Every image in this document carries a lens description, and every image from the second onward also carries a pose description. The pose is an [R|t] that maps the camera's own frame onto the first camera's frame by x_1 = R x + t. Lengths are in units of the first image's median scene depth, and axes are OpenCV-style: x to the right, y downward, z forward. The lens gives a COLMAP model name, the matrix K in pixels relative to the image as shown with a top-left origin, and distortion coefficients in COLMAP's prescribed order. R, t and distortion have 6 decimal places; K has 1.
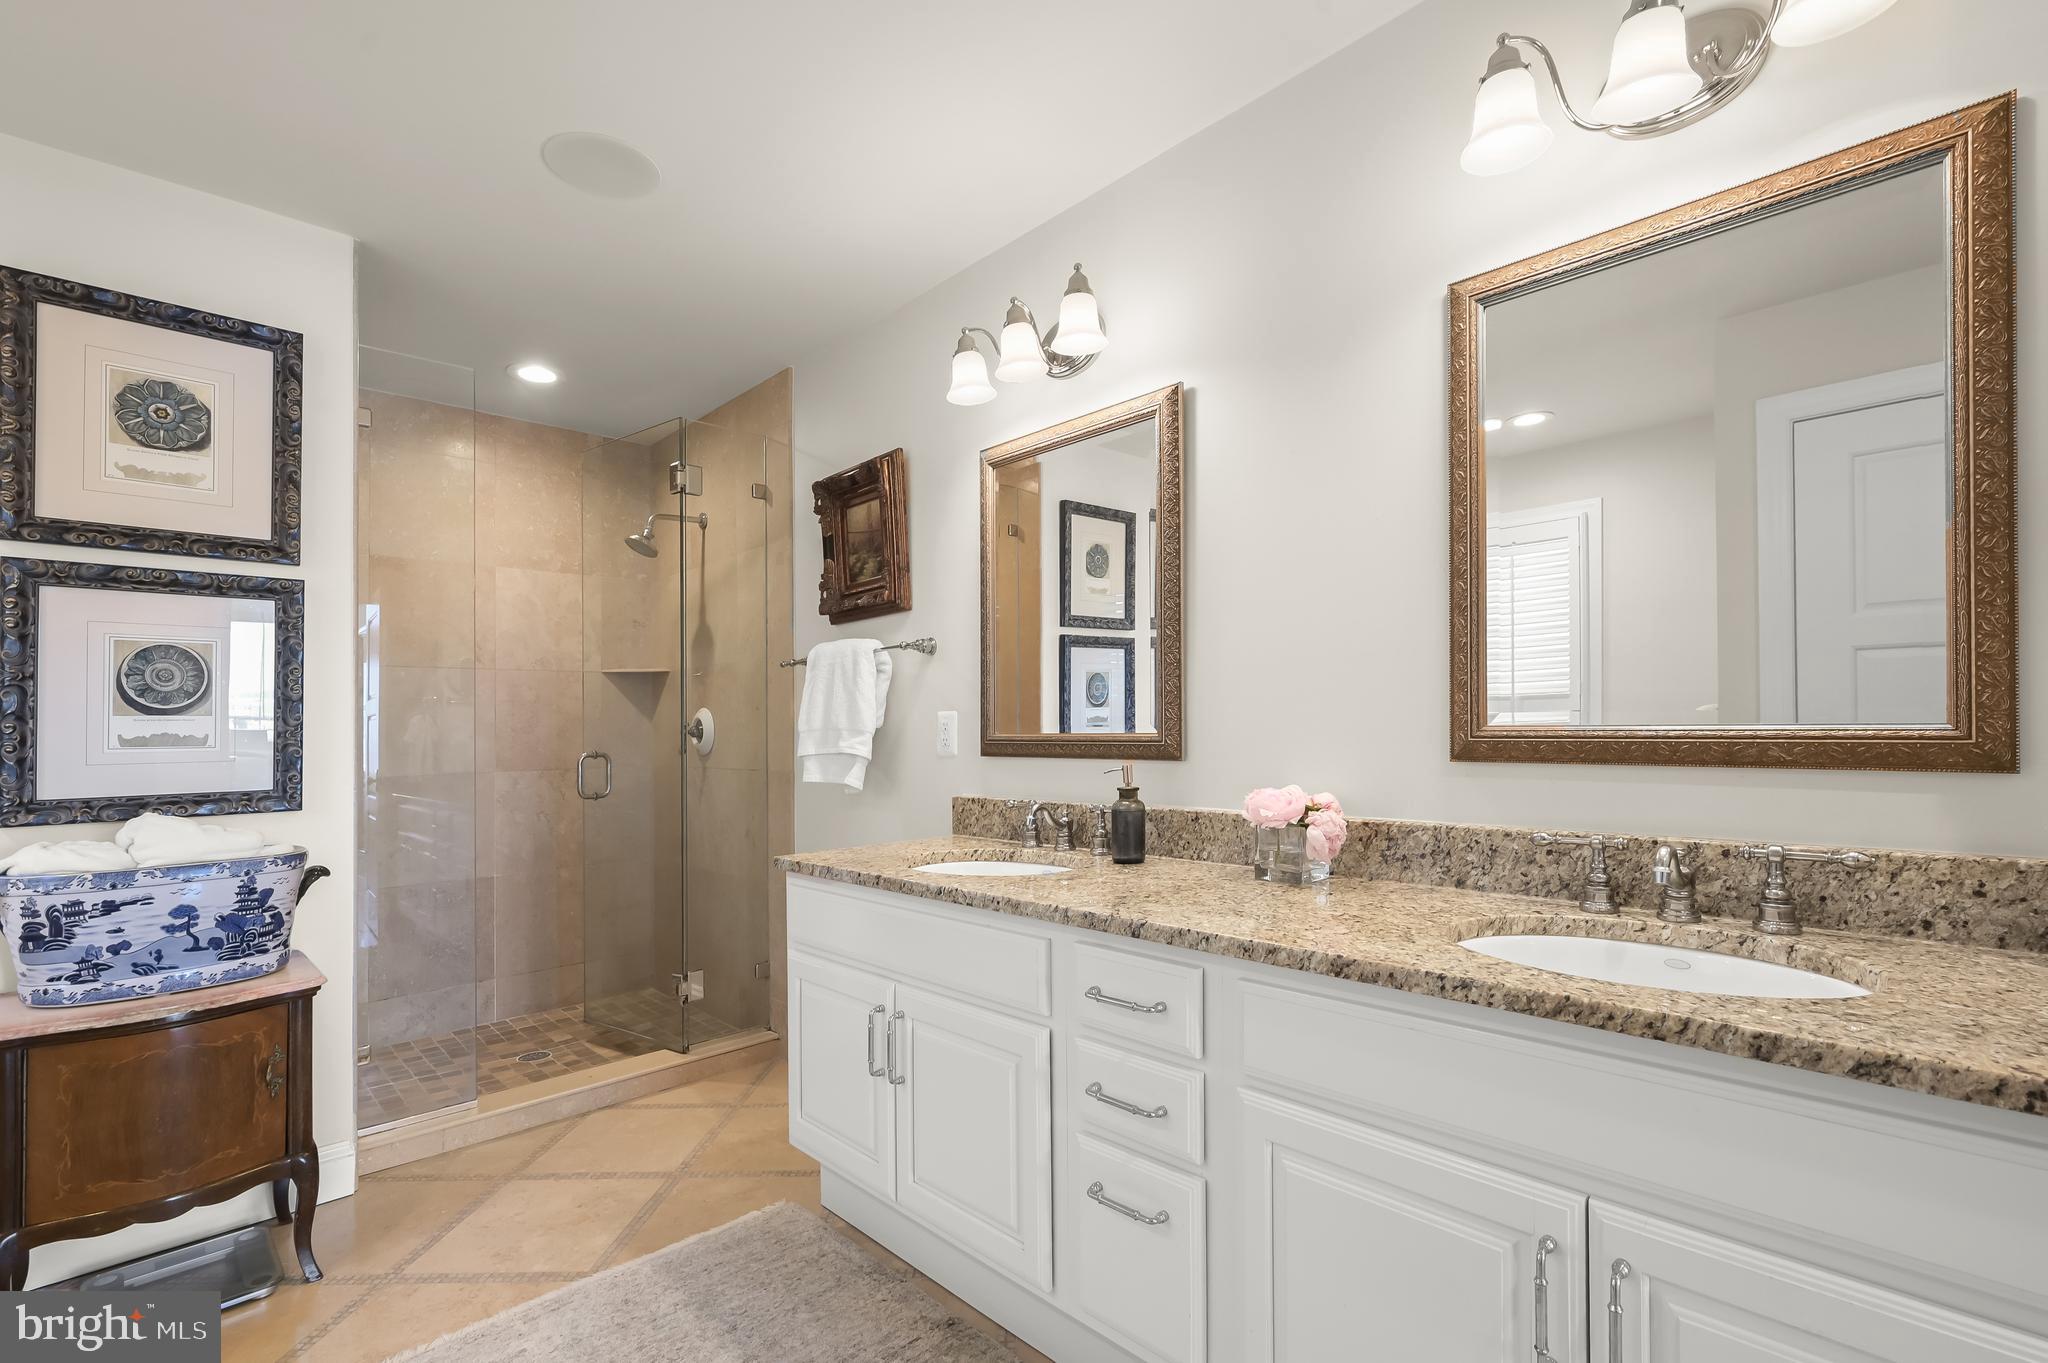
lens RADIAL K [[920.9, 0, 1029.6], [0, 920.9, 724.1], [0, 0, 1]] dist [0.000112, -0.000044]
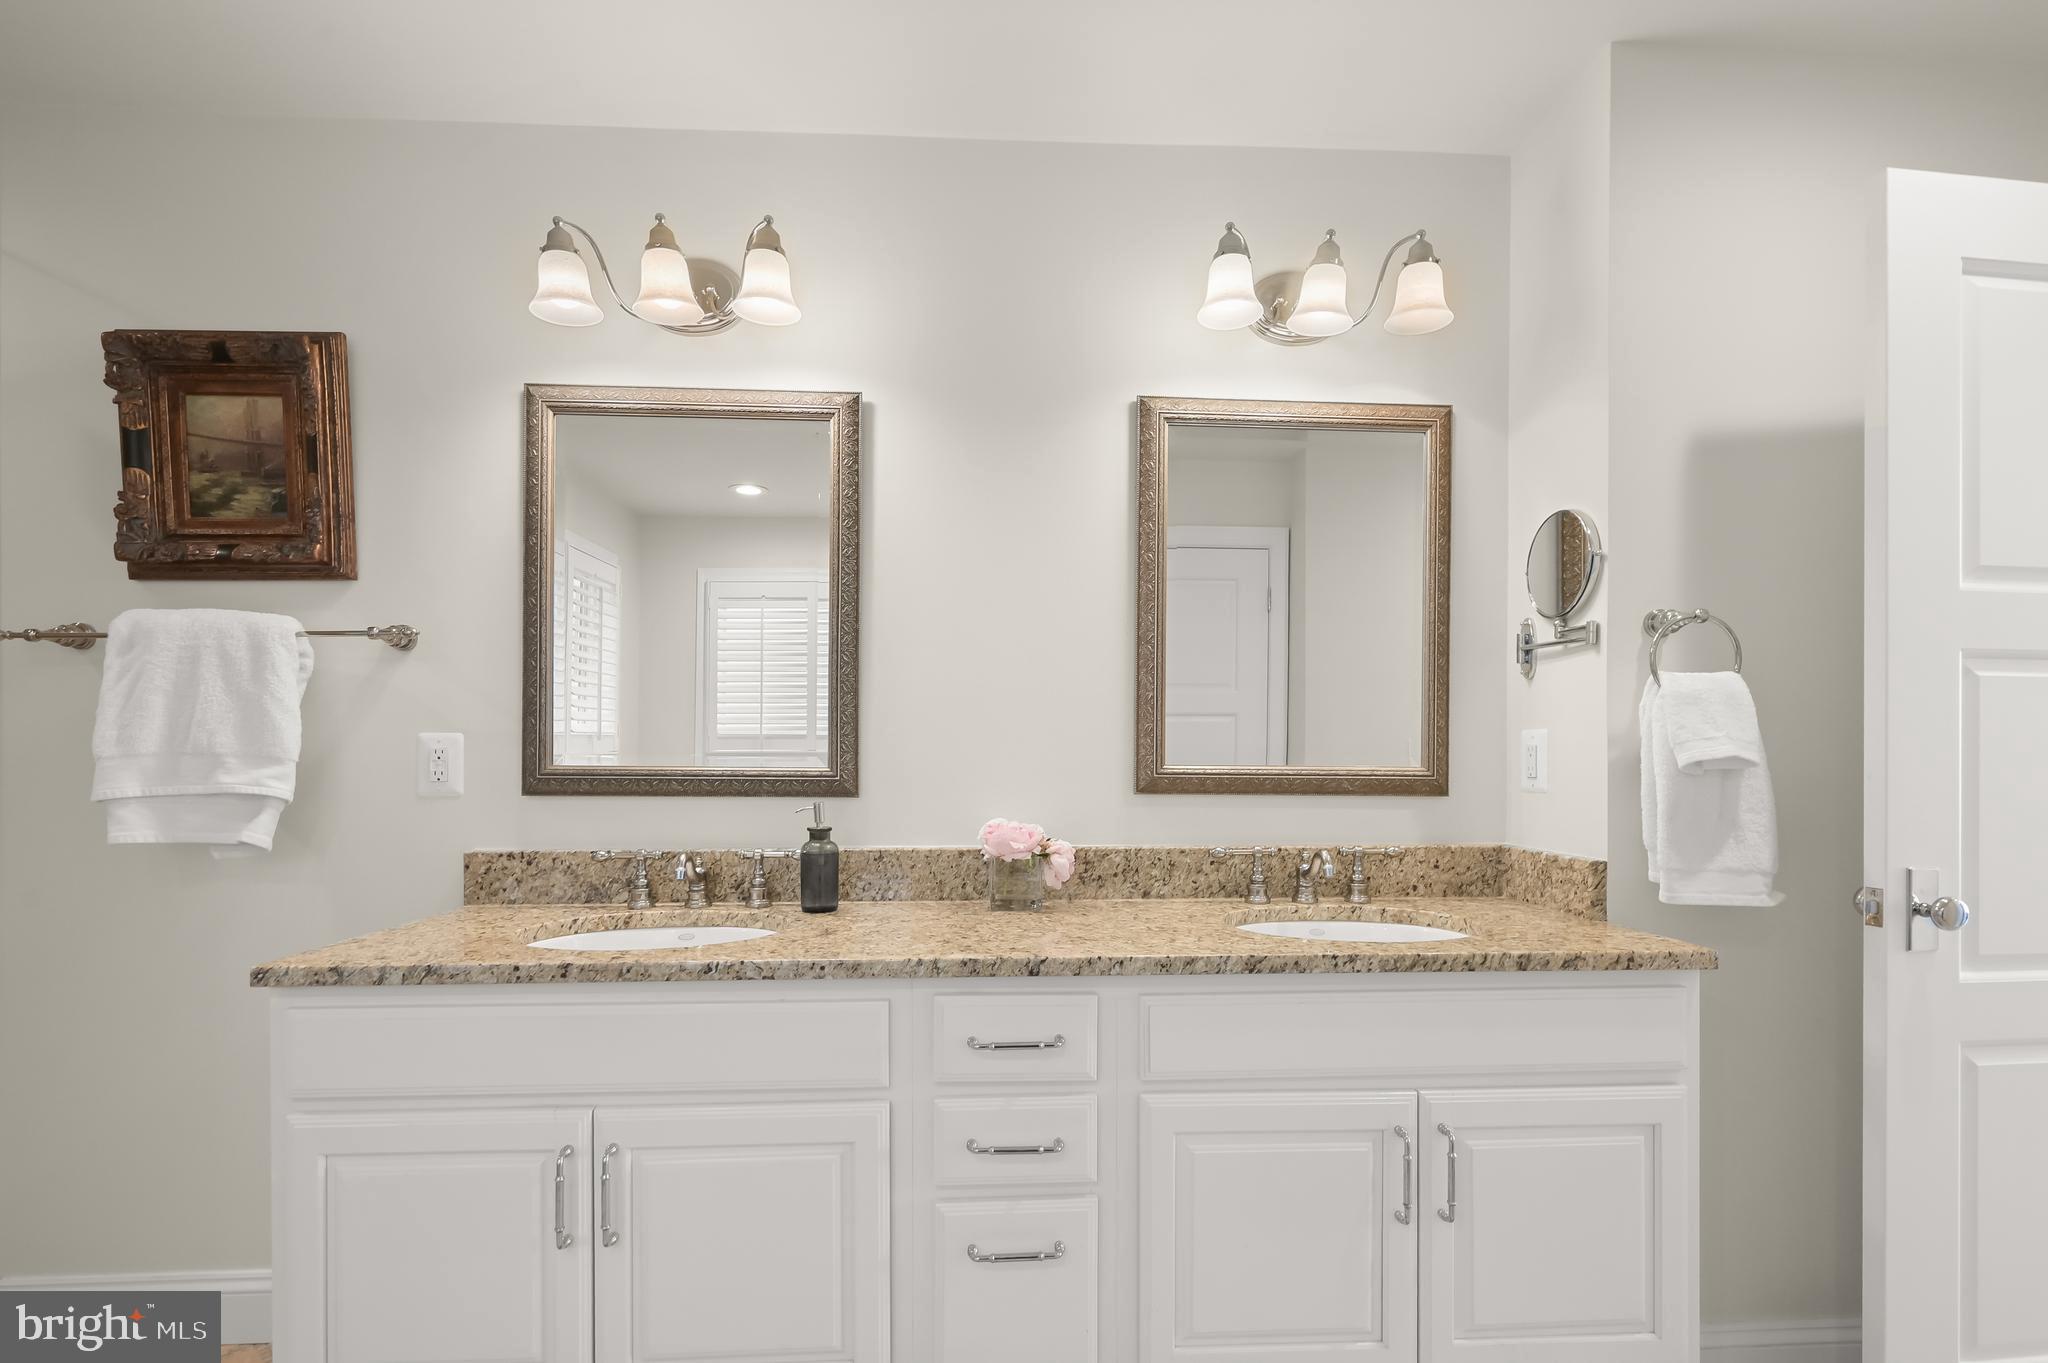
lens RADIAL K [[948.1, 0, 1037.3], [0, 948.1, 763.2], [0, 0, 1]] dist [-0.000810, -0.000330]
pose [[0.652380, 0.013906, 0.757765, -0.482510], [-0.016684, 0.999853, -0.003985, 0.006806], [-0.757709, -0.010043, 0.652516, 0.251960]]
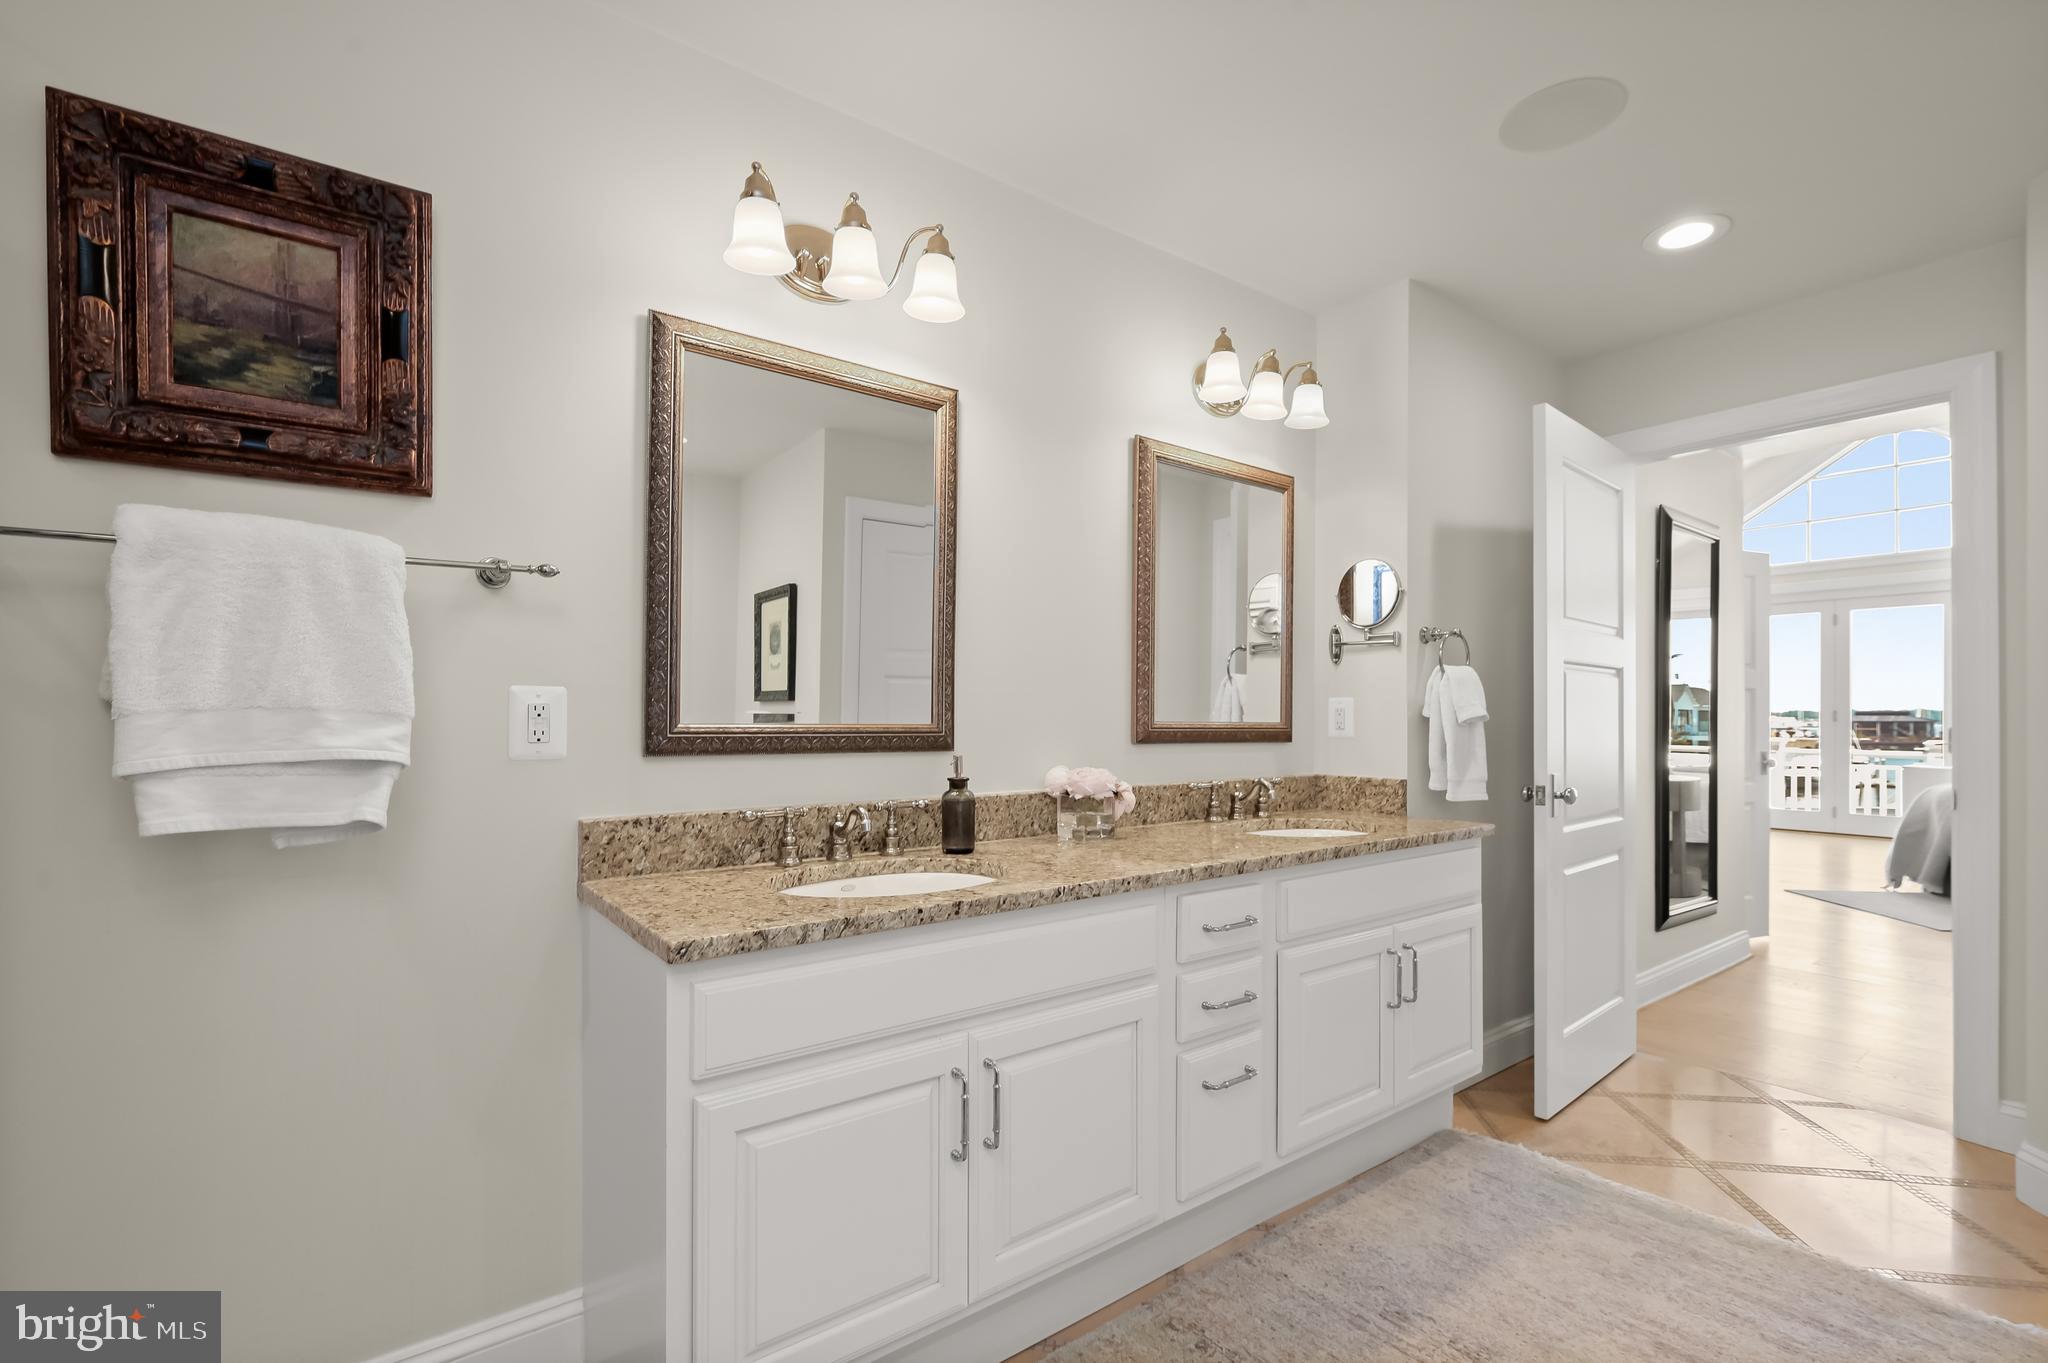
lens RADIAL K [[933.0, 0, 1059.2], [0, 933.0, 714.4], [0, 0, 1]] dist [-0.001692, -0.001149]
pose [[0.094512, 0.020980, 0.995303, -0.947215], [-0.008563, 0.999758, -0.020261, 0.020723], [-0.995487, -0.006608, 0.094668, 0.842412]]
